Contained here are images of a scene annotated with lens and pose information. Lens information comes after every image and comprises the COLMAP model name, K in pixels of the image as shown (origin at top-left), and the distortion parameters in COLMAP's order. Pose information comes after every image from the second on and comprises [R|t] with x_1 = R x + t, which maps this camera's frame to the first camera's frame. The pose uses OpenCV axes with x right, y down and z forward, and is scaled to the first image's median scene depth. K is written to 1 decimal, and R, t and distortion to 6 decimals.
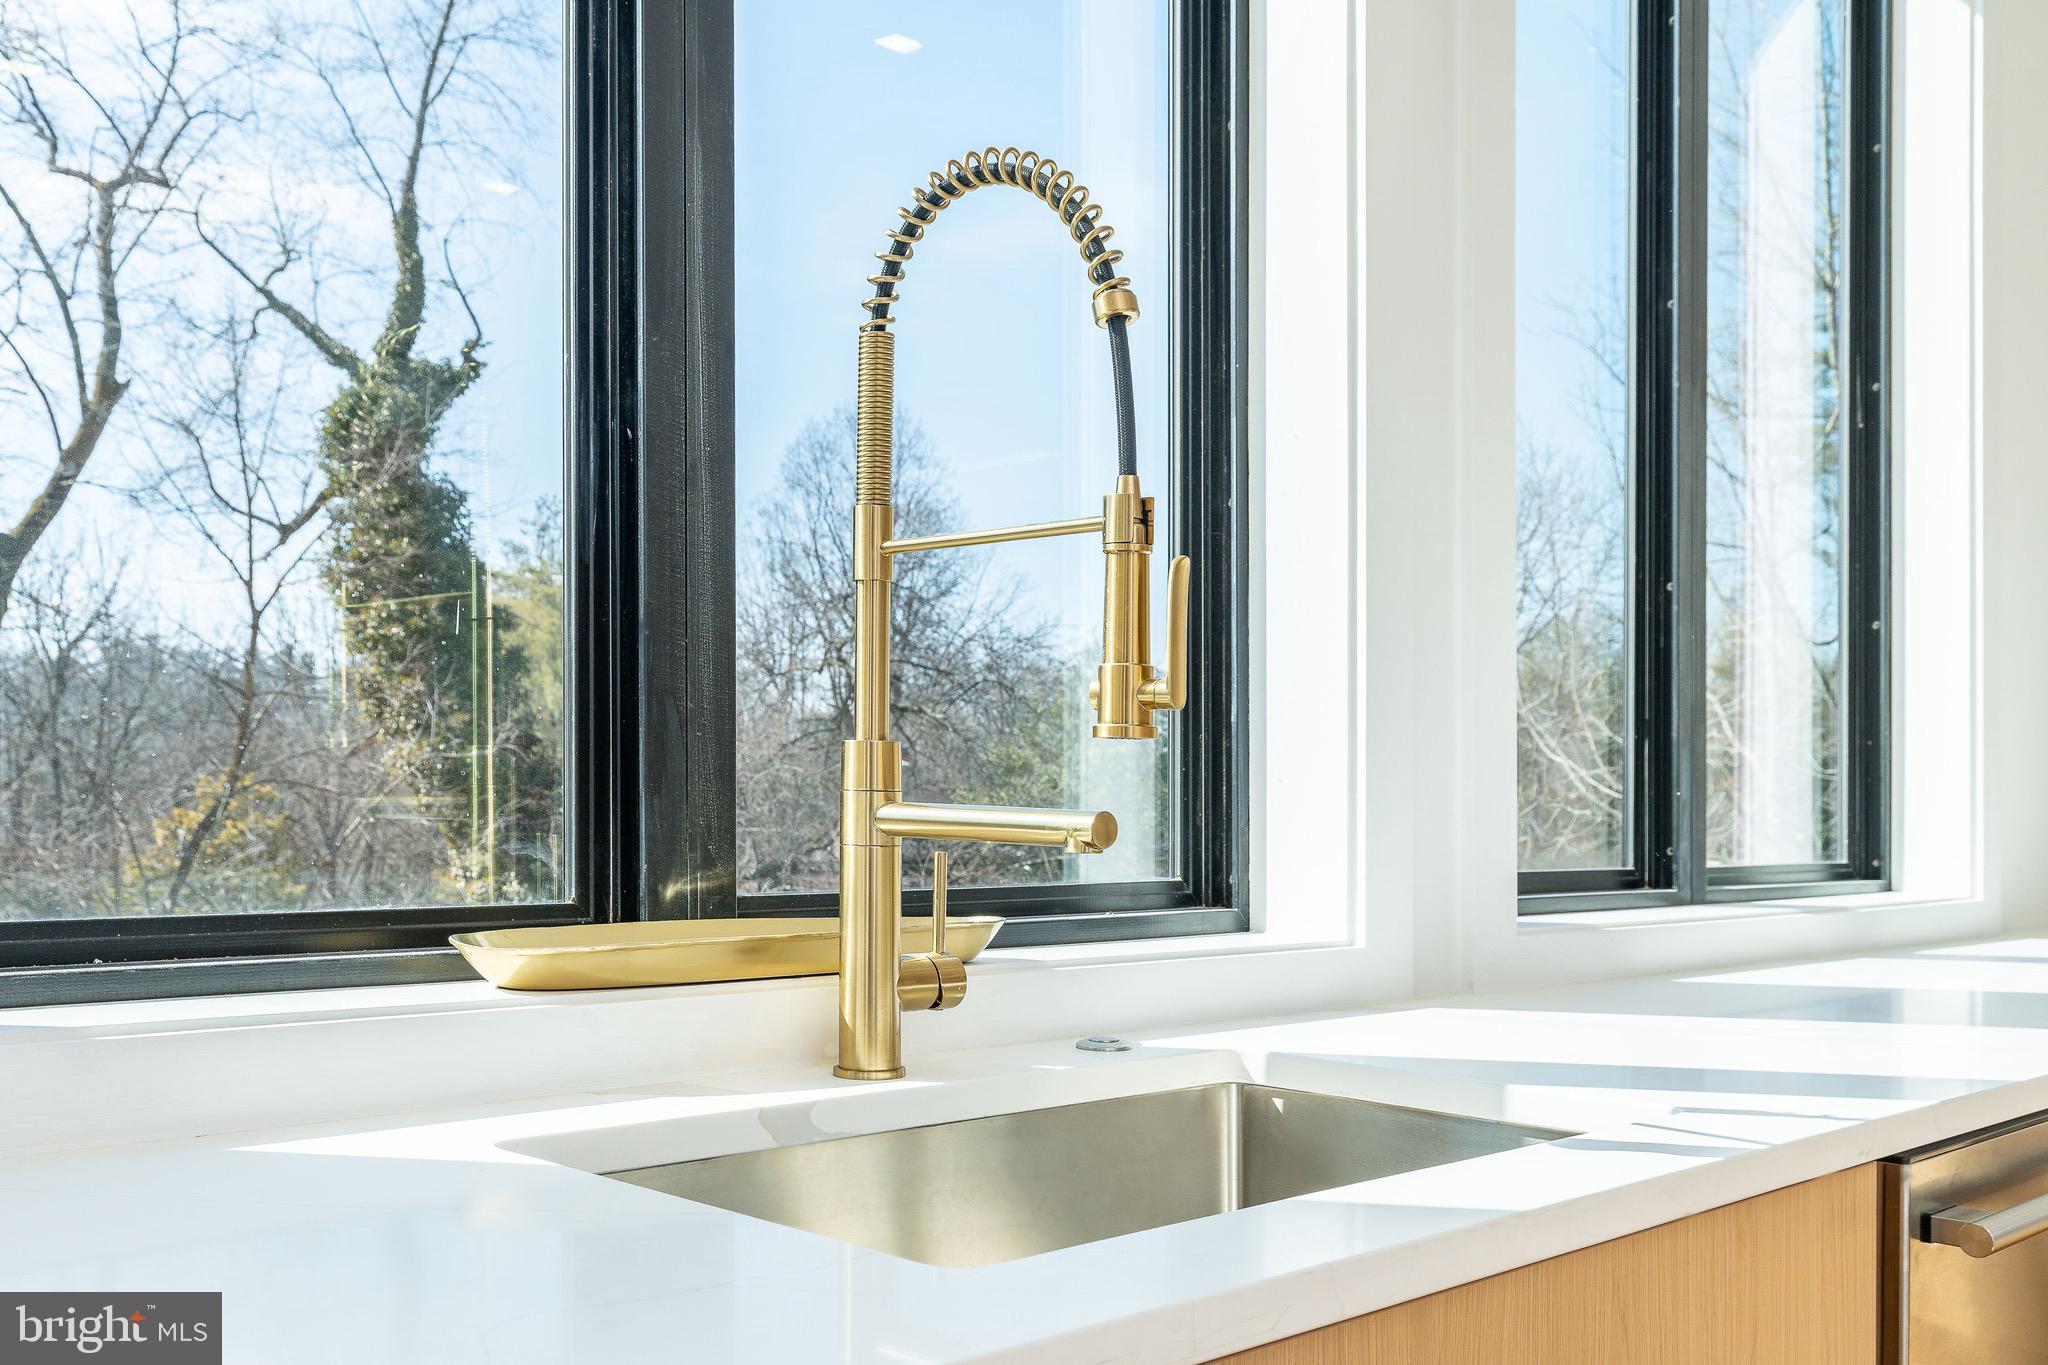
lens RADIAL K [[1957.9, 0, 1023.1], [0, 1957.9, 772.9], [0, 0, 1]] dist [0.007029, 0.075906]
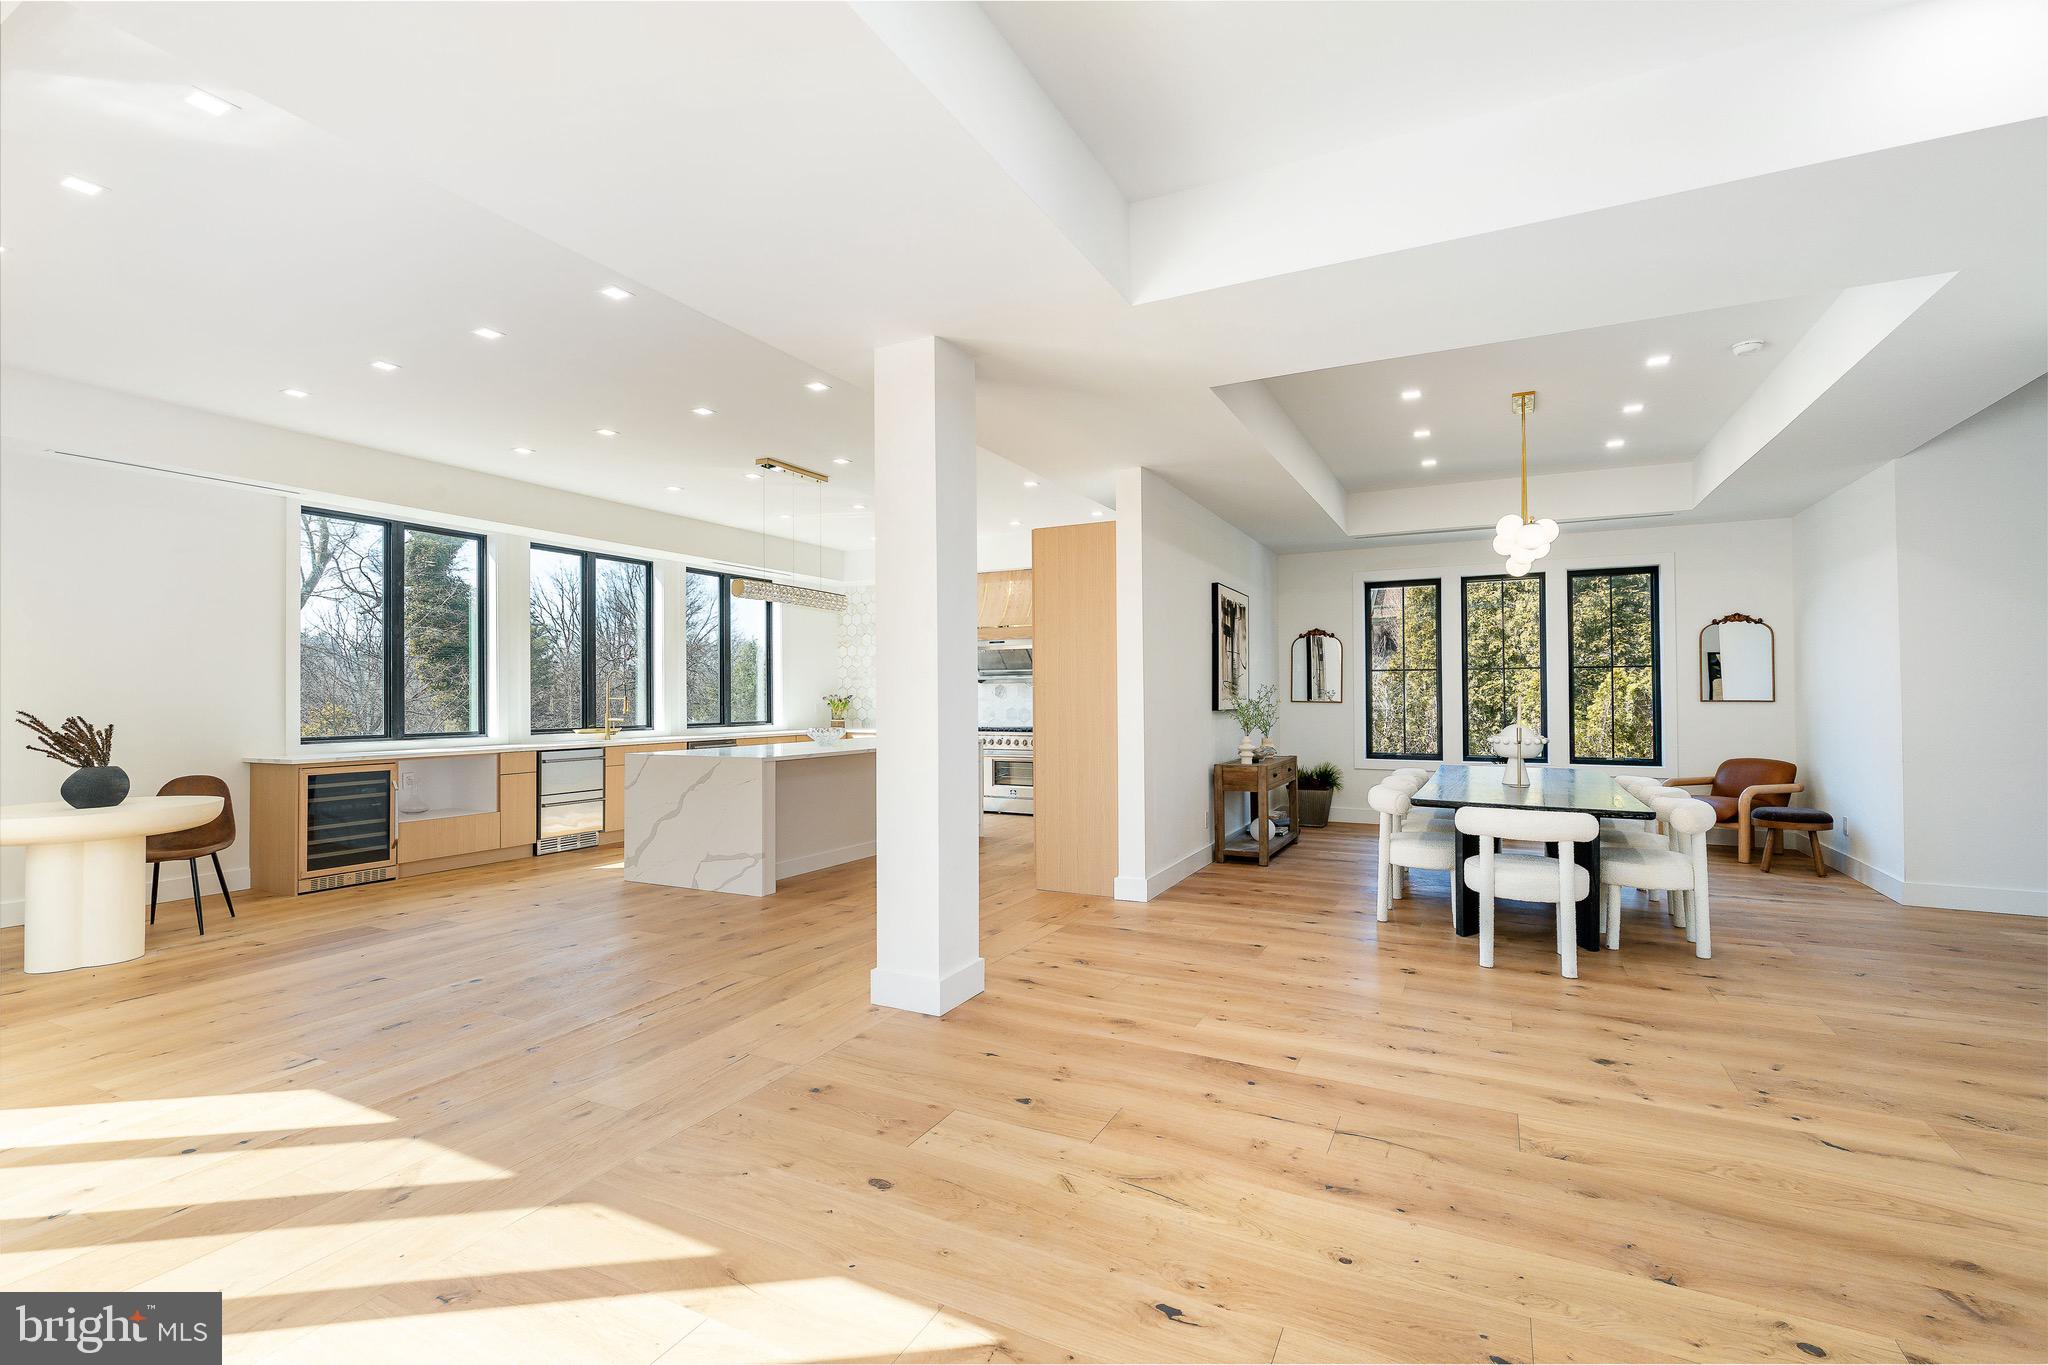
lens RADIAL K [[897.5, 0, 999.6], [0, 897.5, 684.7], [0, 0, 1]] dist [-0.000132, 0.000068]
pose [[0.962984, -0.018246, 0.268940, 0.051470], [0.019527, 0.999807, -0.002088, -0.009051], [-0.268850, 0.007262, 0.963155, -0.337915]]
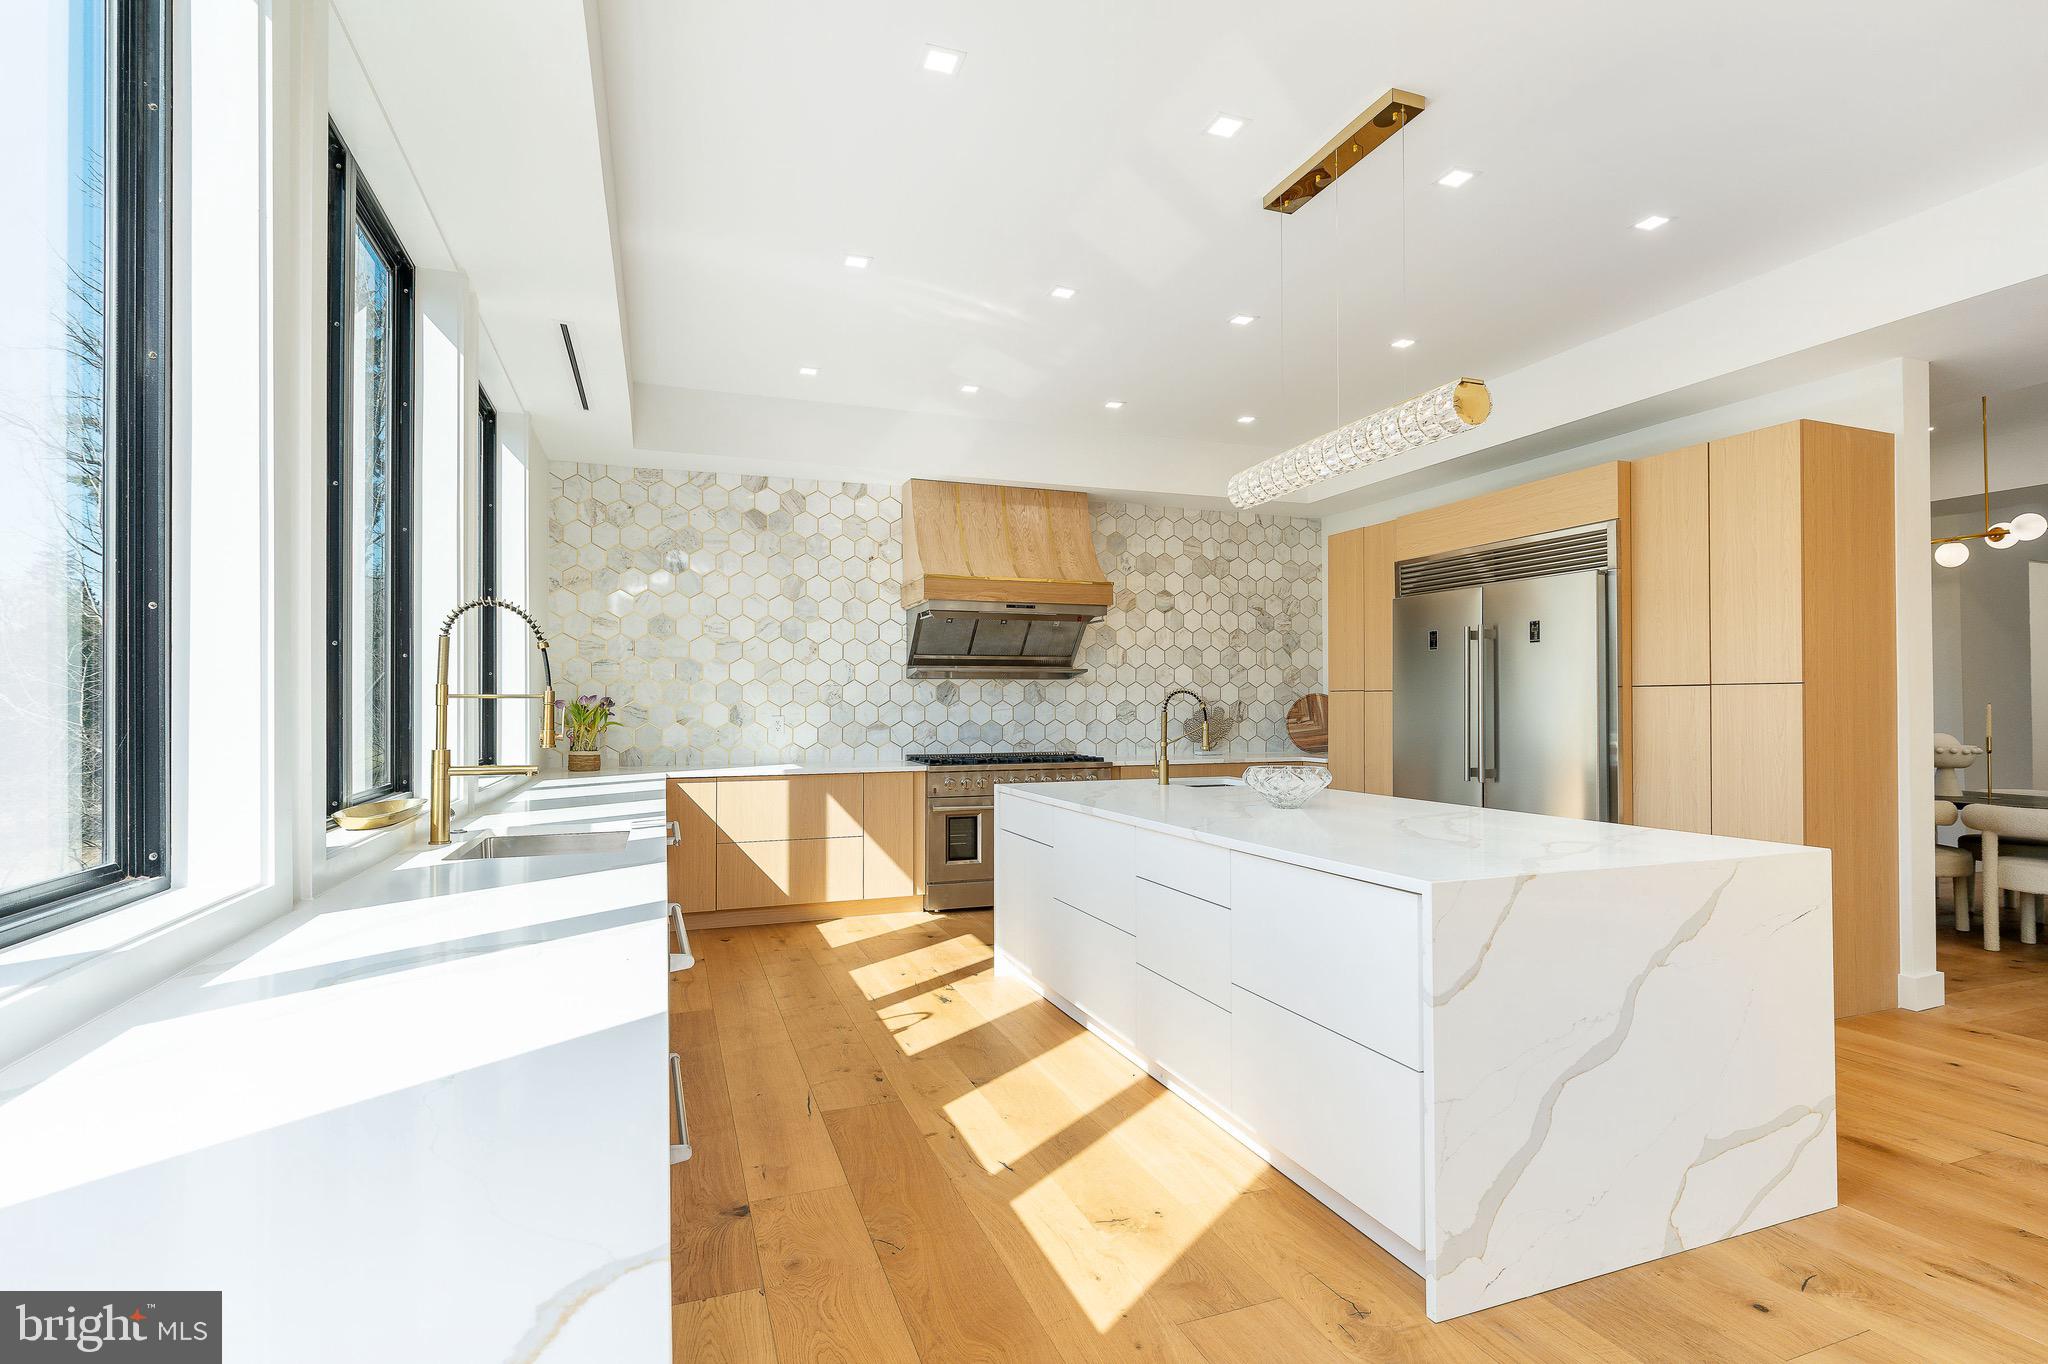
lens RADIAL K [[1016.6, 0, 1033.7], [0, 1016.6, 694.1], [0, 0, 1]] dist [-0.002386, -0.000387]
pose [[0.427862, -0.007053, 0.903817, -0.081682], [0.002587, 0.999975, 0.006579, -0.008280], [-0.903841, -0.000476, 0.427869, -0.049555]]
